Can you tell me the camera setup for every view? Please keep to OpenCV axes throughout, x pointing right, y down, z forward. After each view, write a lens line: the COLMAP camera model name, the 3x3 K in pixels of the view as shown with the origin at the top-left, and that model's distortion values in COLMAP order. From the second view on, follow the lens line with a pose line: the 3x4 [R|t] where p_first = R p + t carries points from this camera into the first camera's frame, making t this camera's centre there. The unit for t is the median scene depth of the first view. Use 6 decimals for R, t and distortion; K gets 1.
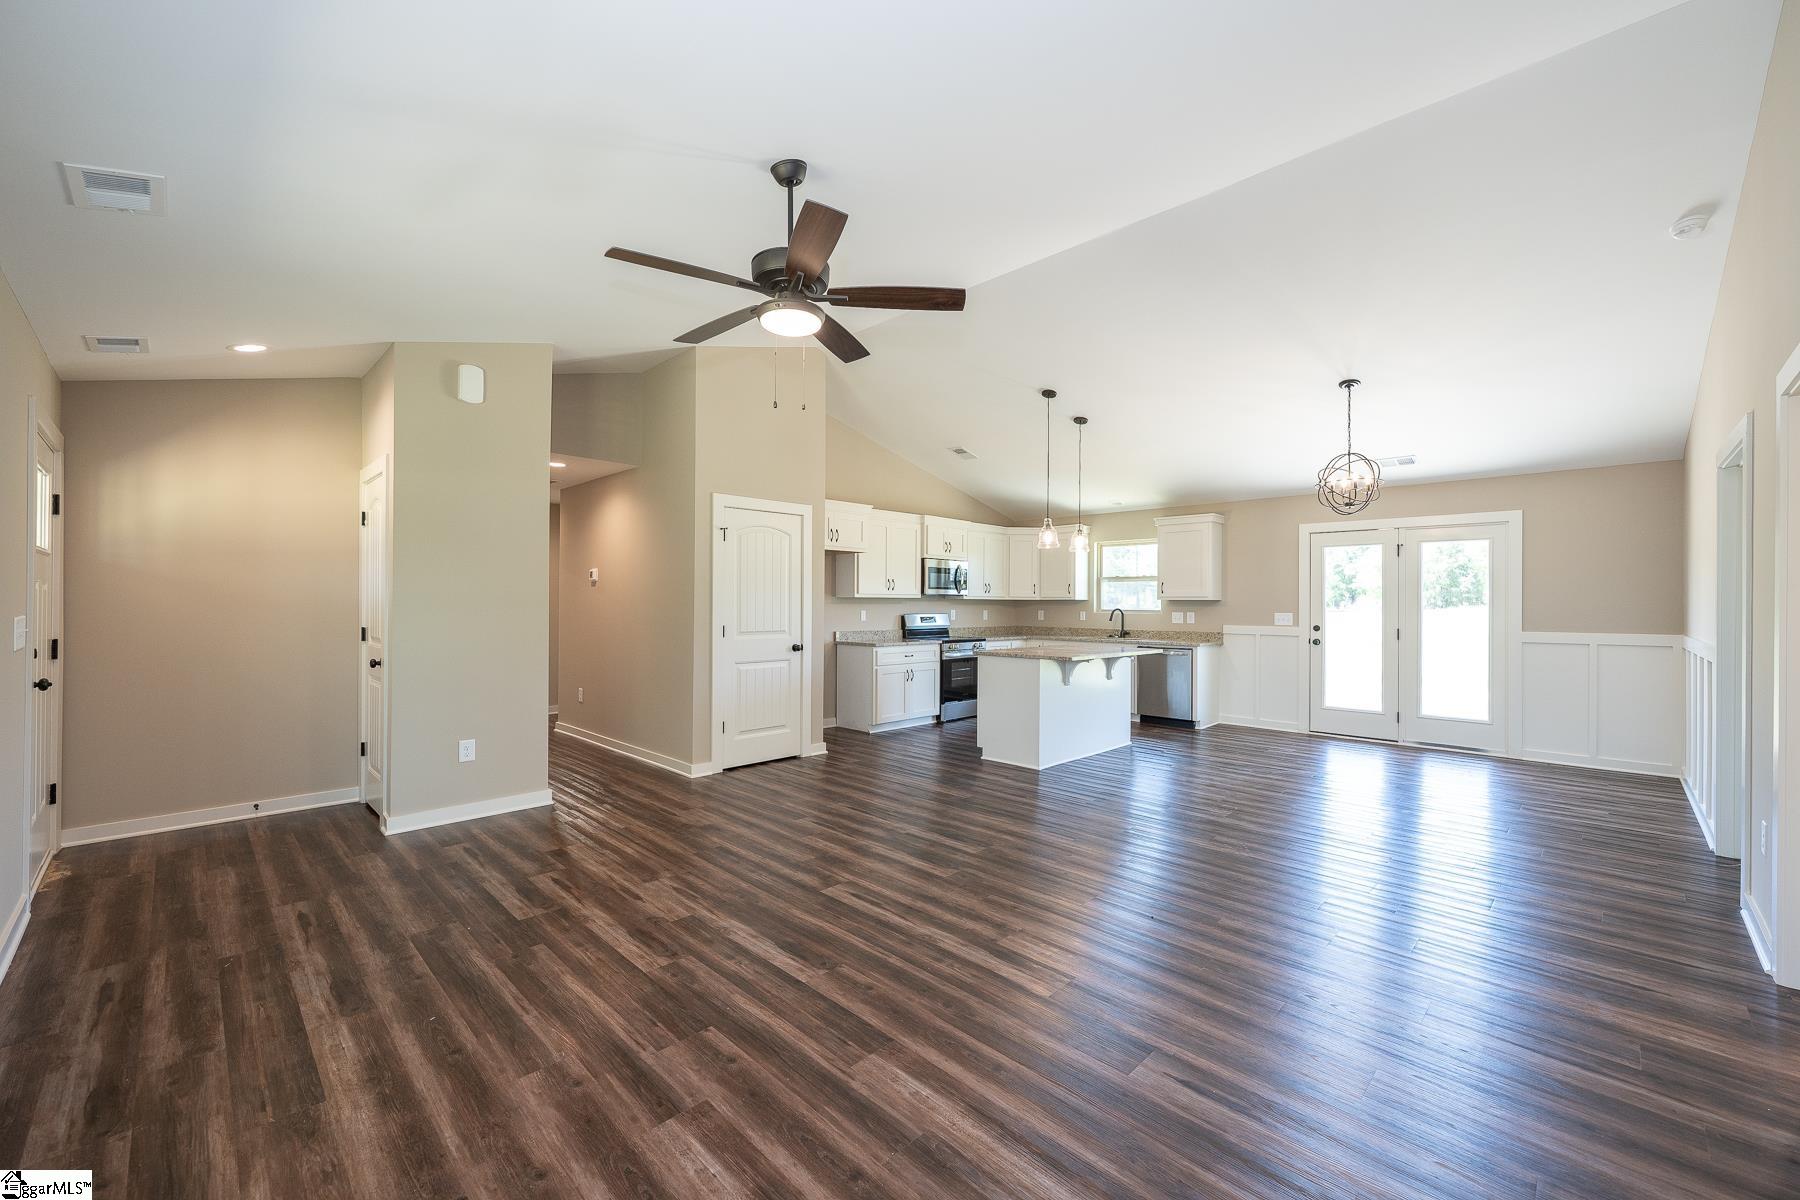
lens RADIAL K [[715.4, 0, 898.8], [0, 715.4, 601.5], [0, 0, 1]] dist [0.001366, 0.000330]
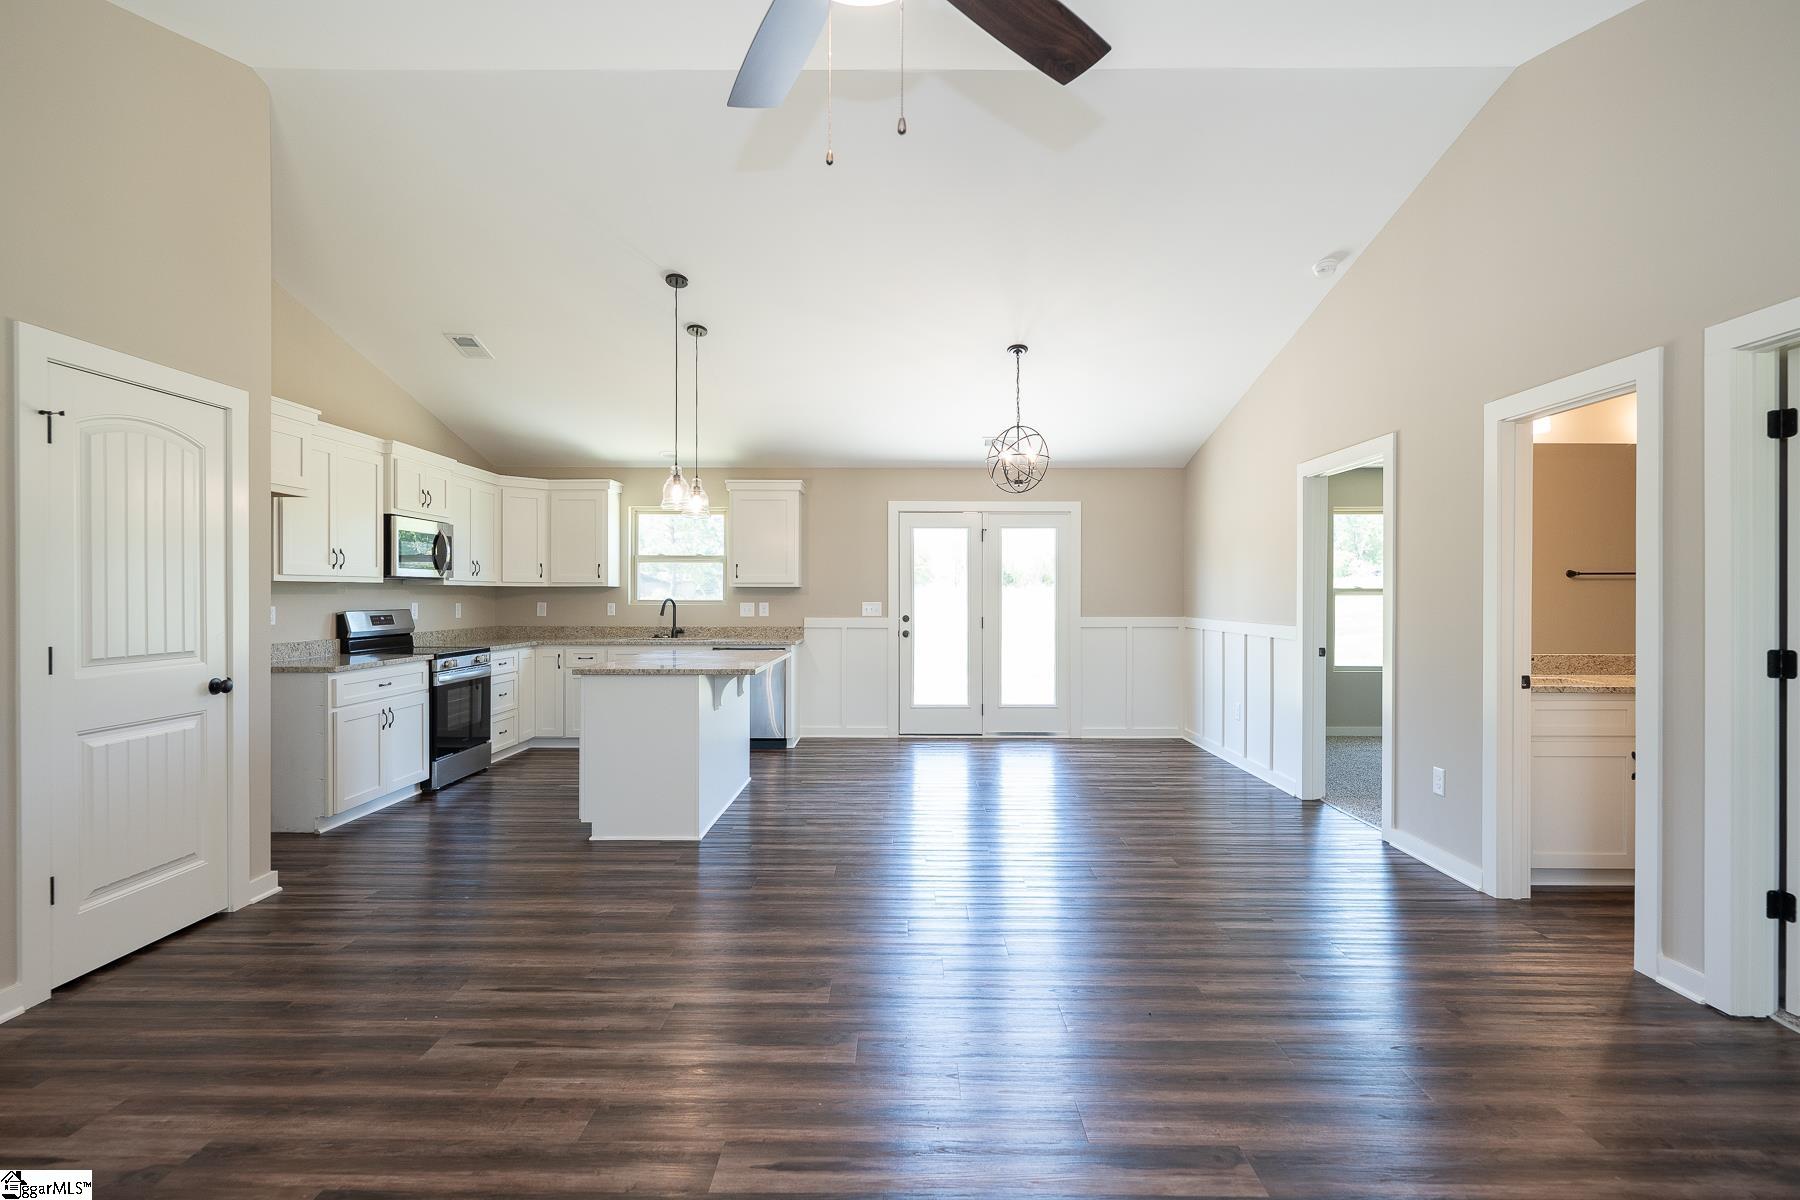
lens RADIAL K [[882.0, 0, 902.0], [0, 882.0, 598.4], [0, 0, 1]] dist [-0.000788, -0.000121]
pose [[0.710660, -0.007951, 0.703491, -0.193736], [0.001088, 0.999947, 0.010203, 0.000868], [-0.703535, -0.006485, 0.710631, 0.221823]]
